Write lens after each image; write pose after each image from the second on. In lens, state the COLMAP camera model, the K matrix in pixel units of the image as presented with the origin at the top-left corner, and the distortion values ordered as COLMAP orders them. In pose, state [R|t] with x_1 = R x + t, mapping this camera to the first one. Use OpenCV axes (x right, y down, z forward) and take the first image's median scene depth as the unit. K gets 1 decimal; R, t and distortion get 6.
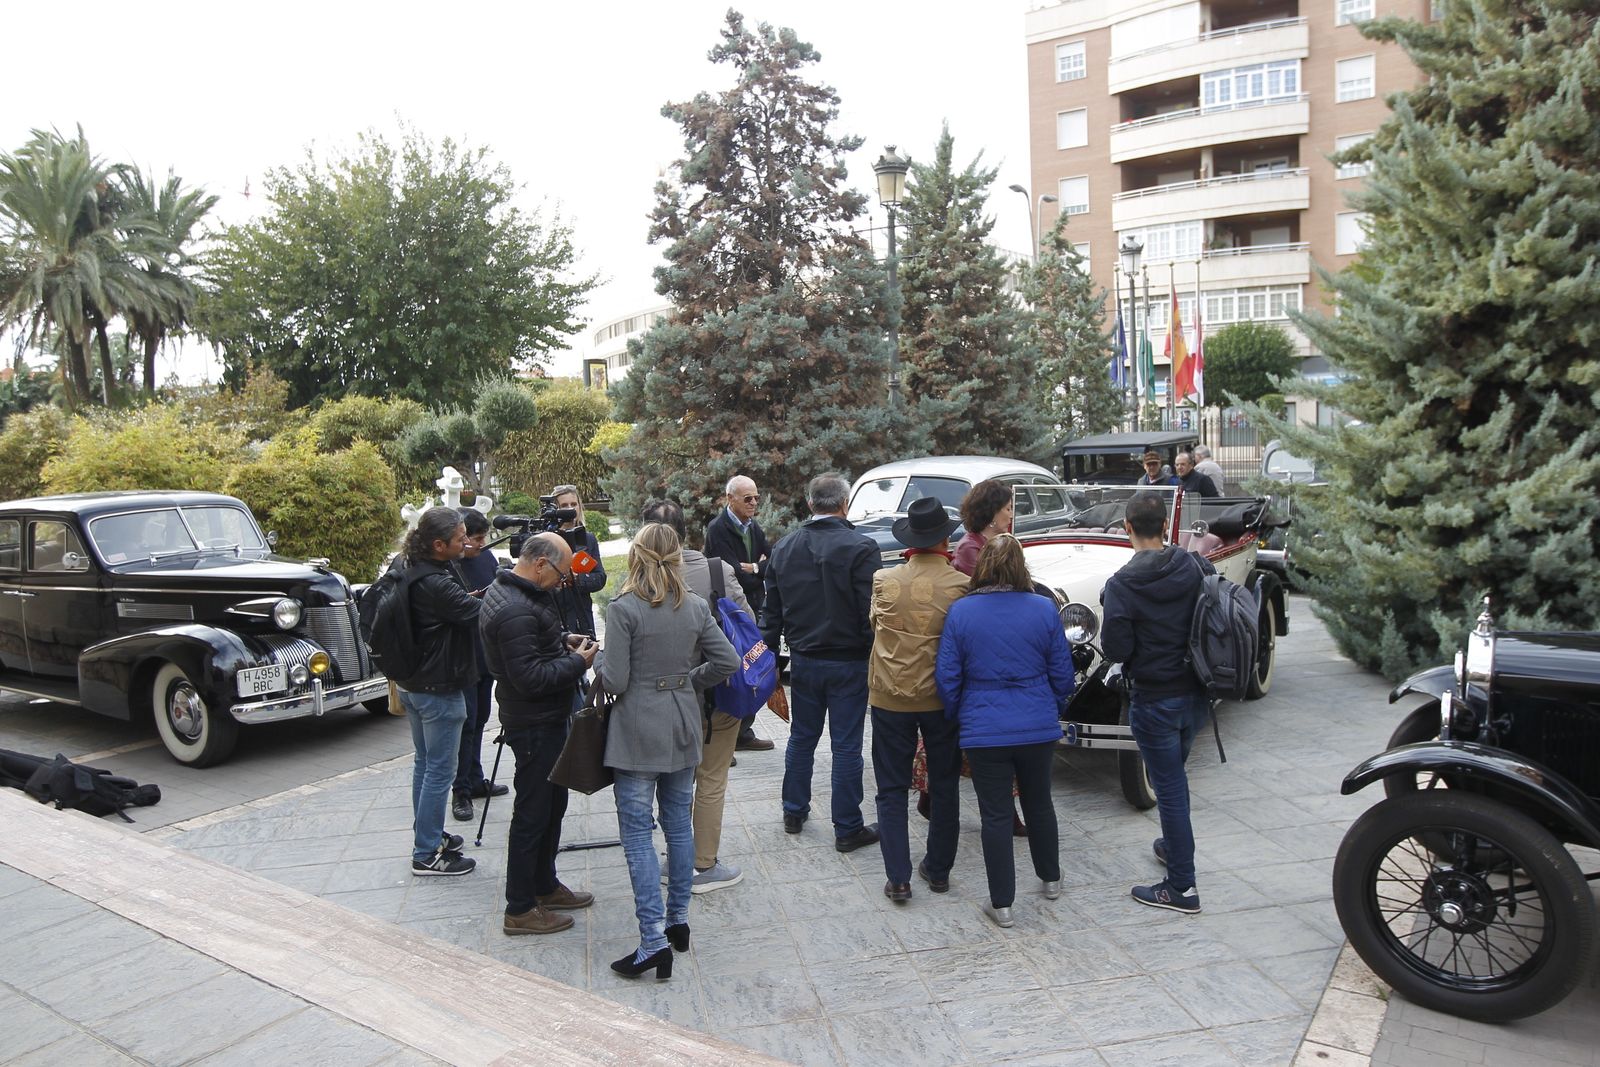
lens RADIAL K [[1145.8, 0, 805.1], [0, 1145.8, 491.8], [0, 0, 1]] dist [-0.005163, -0.001136]
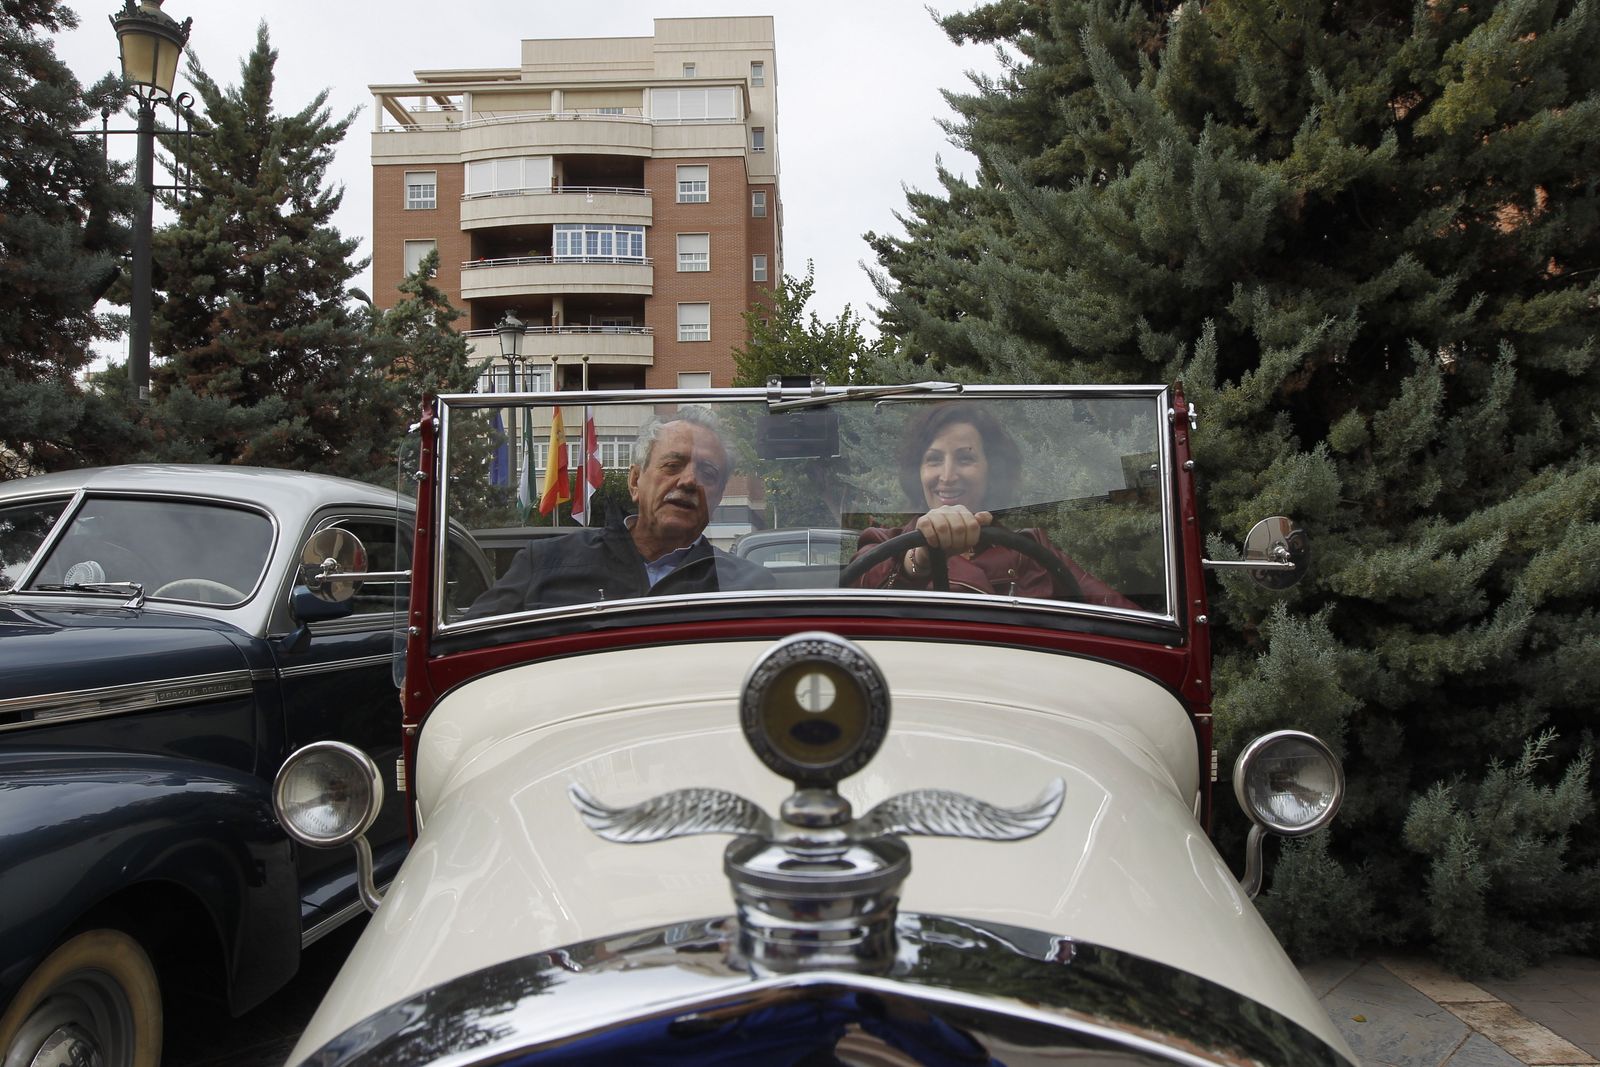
lens RADIAL K [[1069.8, 0, 800.0], [0, 1069.8, 533.5], [0, 0, 1]] dist [-0.028566, 0.000783]
pose [[0.831435, 0.046805, 0.553647, 0.056983], [0.015023, 0.994188, -0.106608, 0.021946], [-0.555418, 0.096955, 0.825900, 0.366740]]
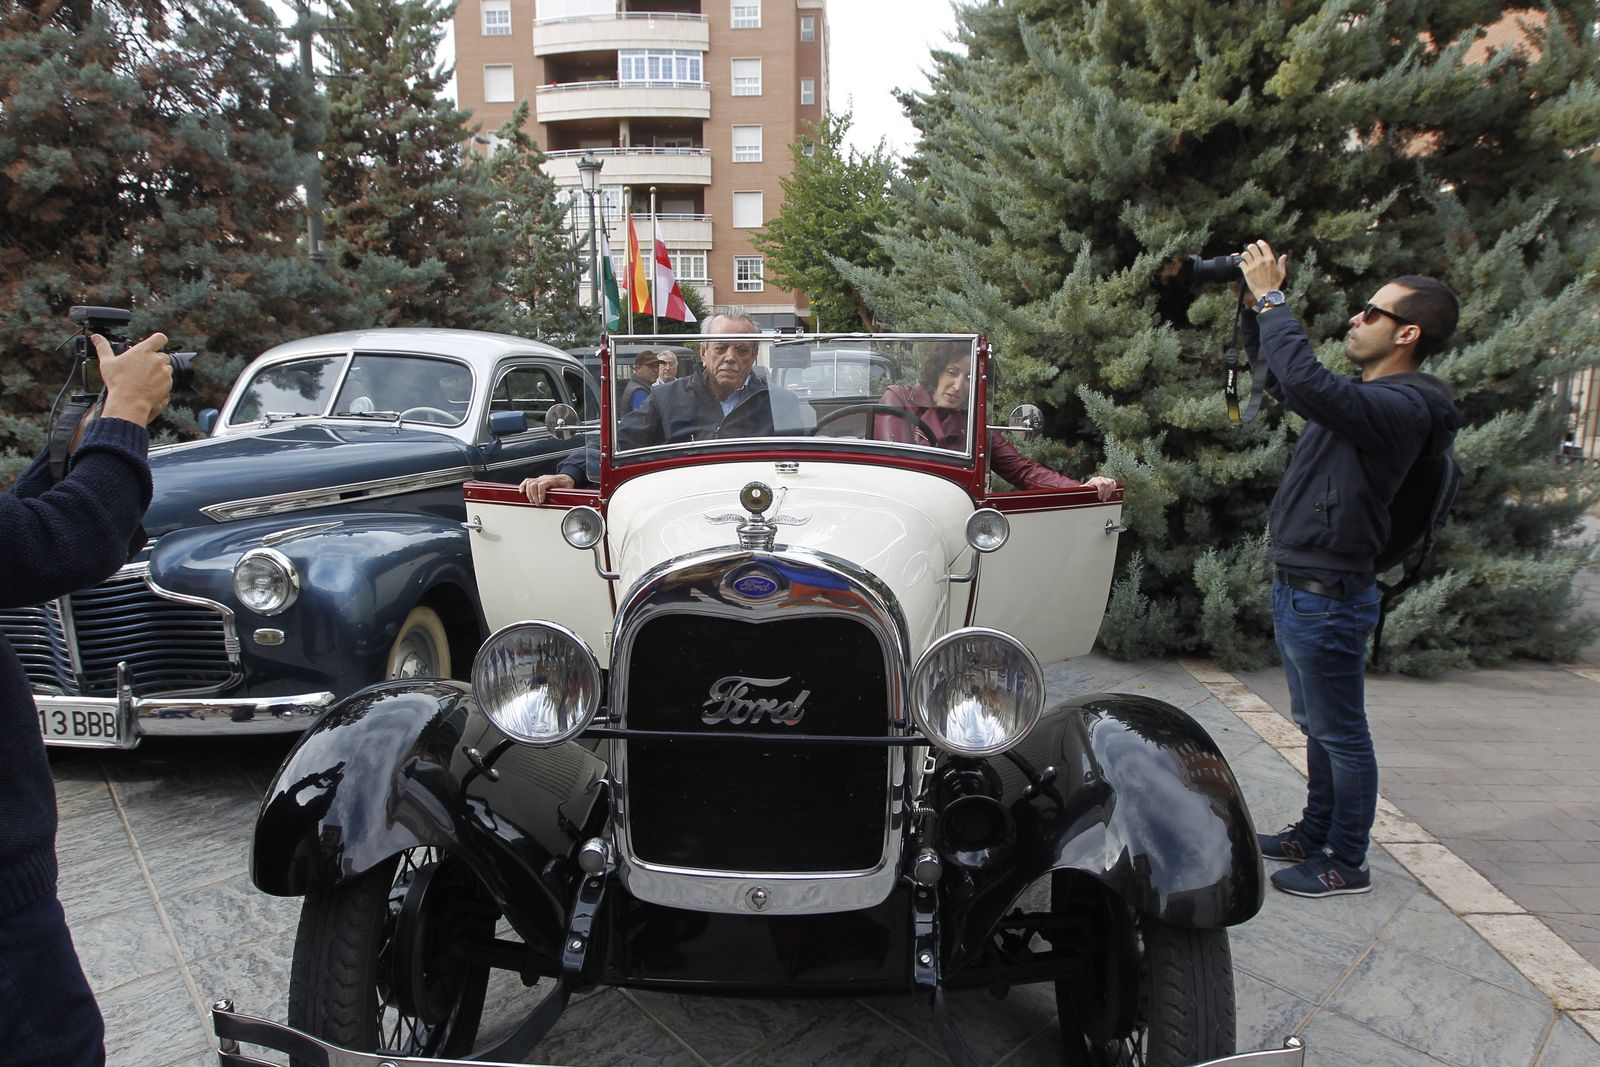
lens RADIAL K [[948.0, 0, 800.5], [0, 948.0, 537.7], [0, 0, 1]] dist [-0.062441, 0.030163]
pose [[0.854746, -0.055026, 0.516121, 0.022795], [0.000652, 0.994478, 0.104946, 0.016959], [-0.519046, -0.089366, 0.850062, 0.298549]]
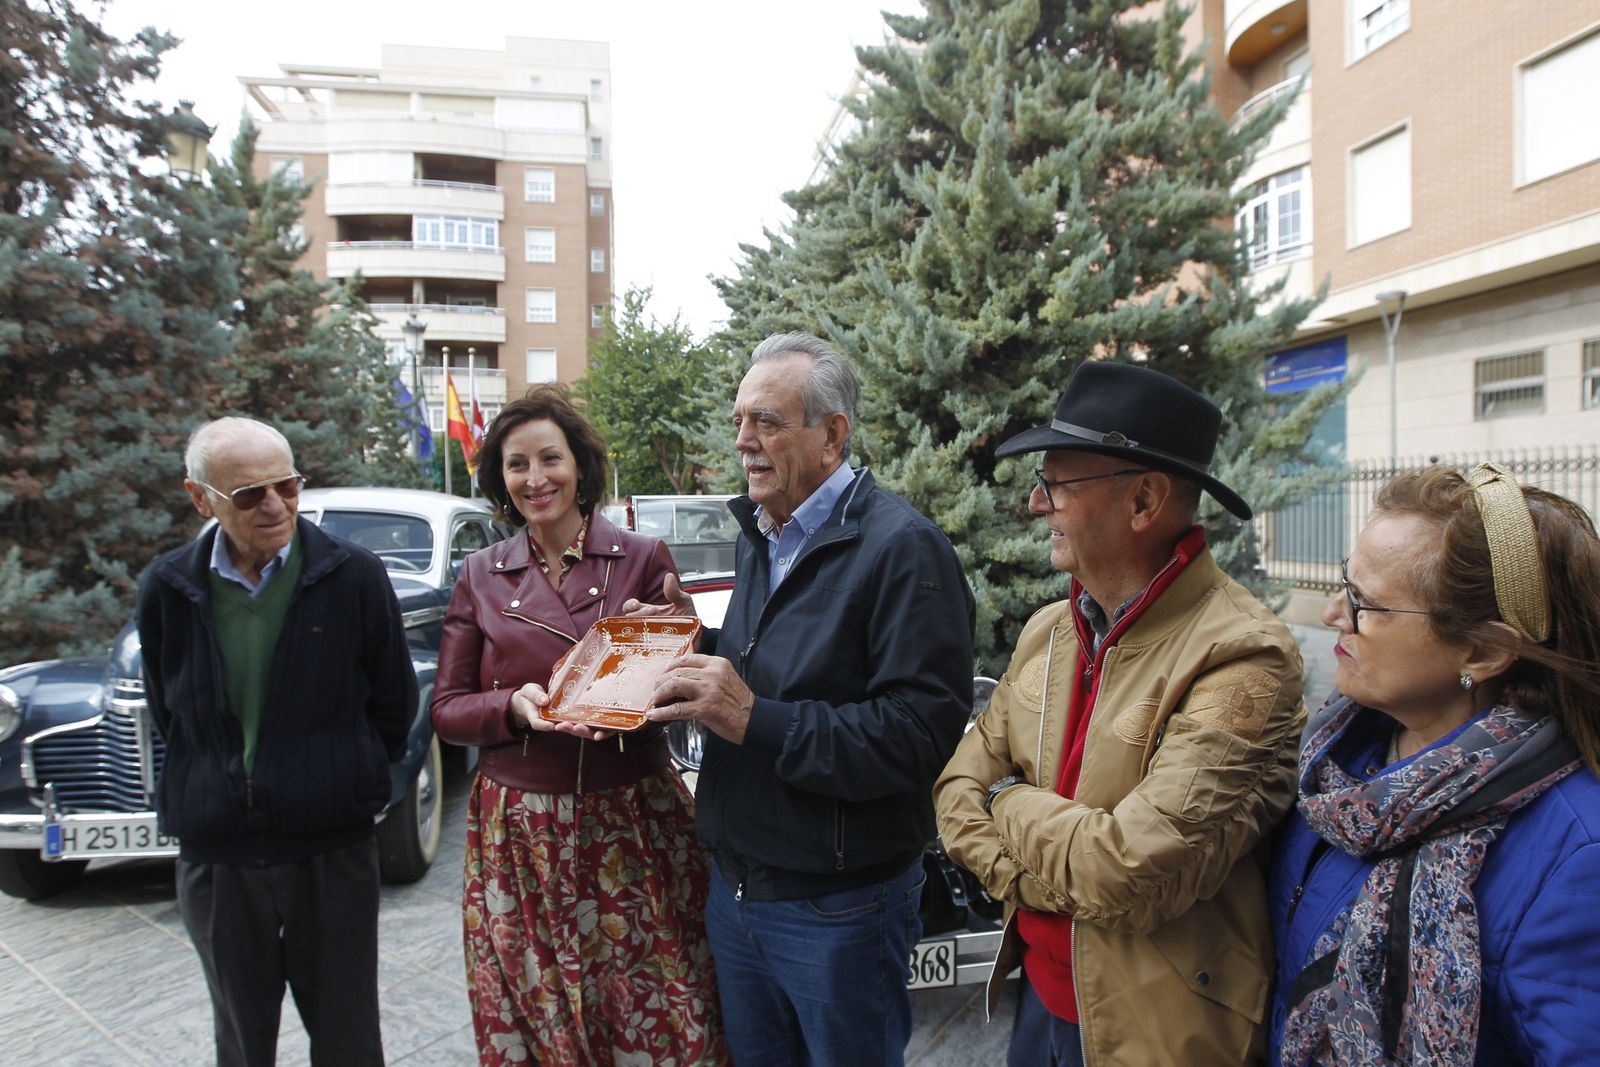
lens RADIAL K [[933.0, 0, 793.4], [0, 933.0, 533.5], [0, 0, 1]] dist [-0.072870, 0.031021]
pose [[0.715751, 0.014690, 0.698201, -0.044398], [0.026378, 0.998497, -0.048049, 0.018176], [-0.697857, 0.052808, 0.714288, 0.277745]]
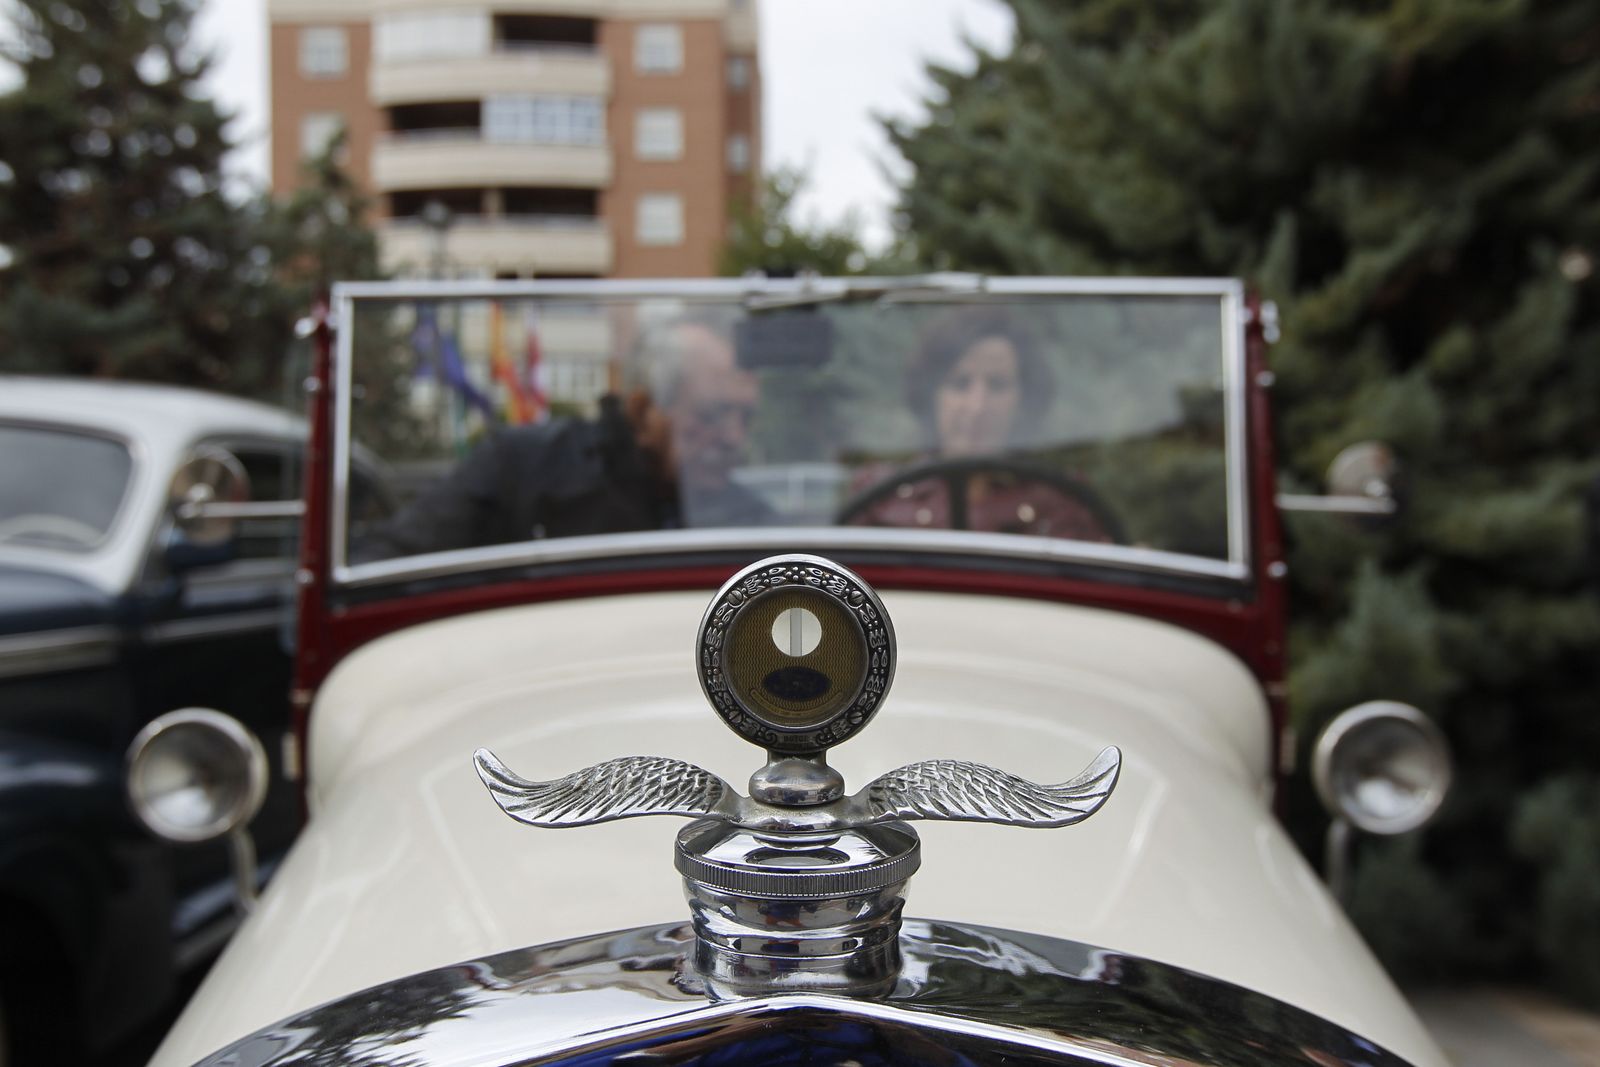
lens RADIAL K [[1284.1, 0, 799.2], [0, 1284.1, 526.0], [0, 0, 1]] dist [-0.006050, -0.000785]
pose [[0.825751, 0.030413, 0.563215, 0.058302], [0.009539, 0.997649, -0.067857, 0.022617], [-0.563954, 0.061406, 0.823520, 0.368442]]
